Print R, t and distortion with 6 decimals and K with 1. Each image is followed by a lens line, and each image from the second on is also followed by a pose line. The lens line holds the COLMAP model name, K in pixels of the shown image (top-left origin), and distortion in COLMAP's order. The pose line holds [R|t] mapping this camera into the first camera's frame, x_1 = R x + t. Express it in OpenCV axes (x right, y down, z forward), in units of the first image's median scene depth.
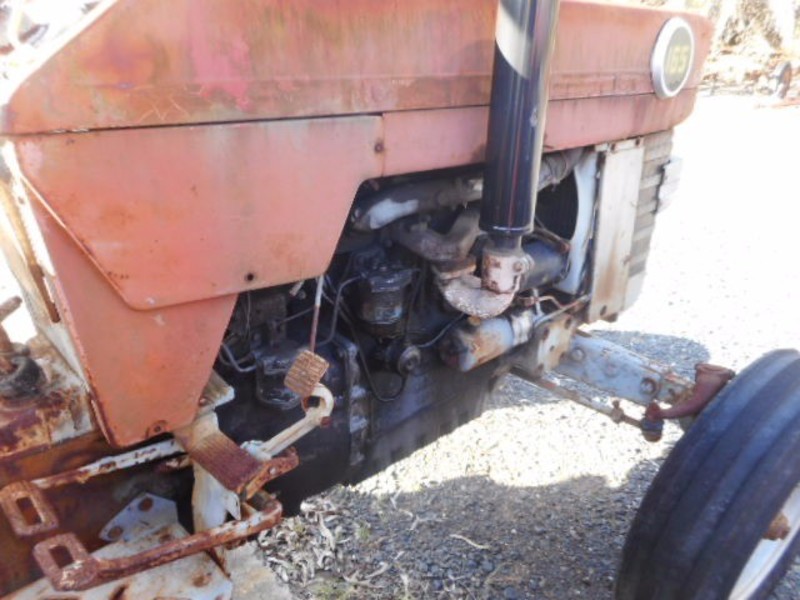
lens RADIAL K [[613.4, 0, 403.7], [0, 613.4, 299.2], [0, 0, 1]] dist [0.028514, -0.018148]
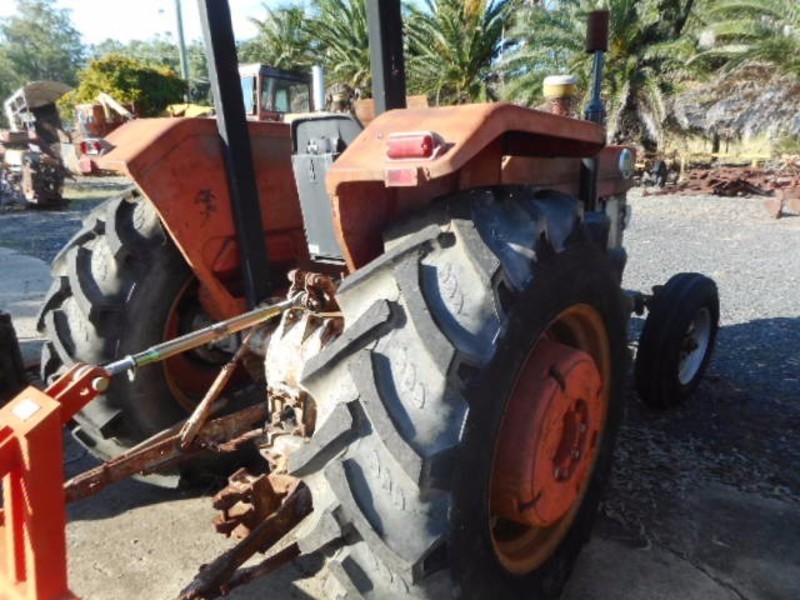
lens RADIAL K [[613.4, 0, 403.7], [0, 613.4, 299.2], [0, 0, 1]] dist [0.028514, -0.018148]
pose [[0.989339, -0.070372, 0.127499, -0.688808], [0.090364, 0.983214, -0.158509, 0.396414], [-0.114204, 0.168341, 0.979091, -1.065131]]
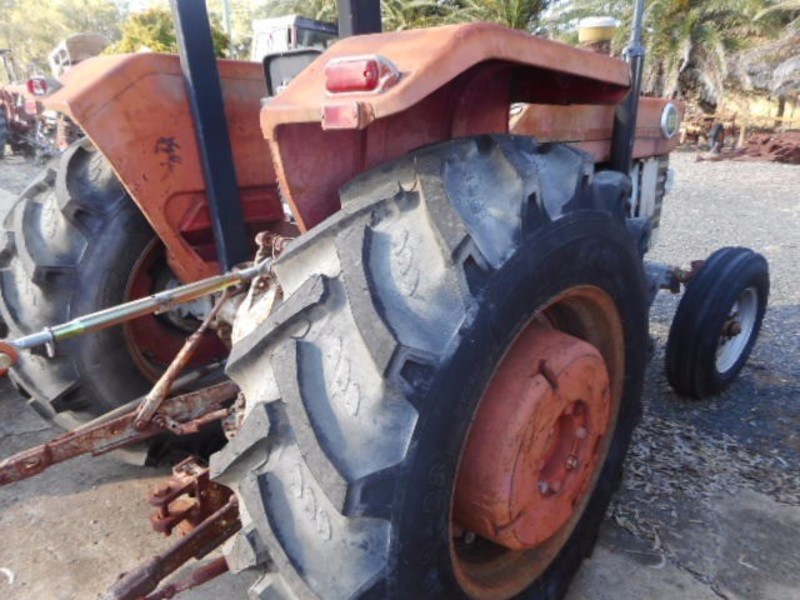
lens RADIAL K [[613.4, 0, 403.7], [0, 613.4, 299.2], [0, 0, 1]] dist [0.028514, -0.018148]
pose [[0.997400, -0.043232, 0.057648, -0.563309], [0.049084, 0.993334, -0.104303, 0.363250], [-0.052755, 0.106862, 0.992873, -0.908932]]
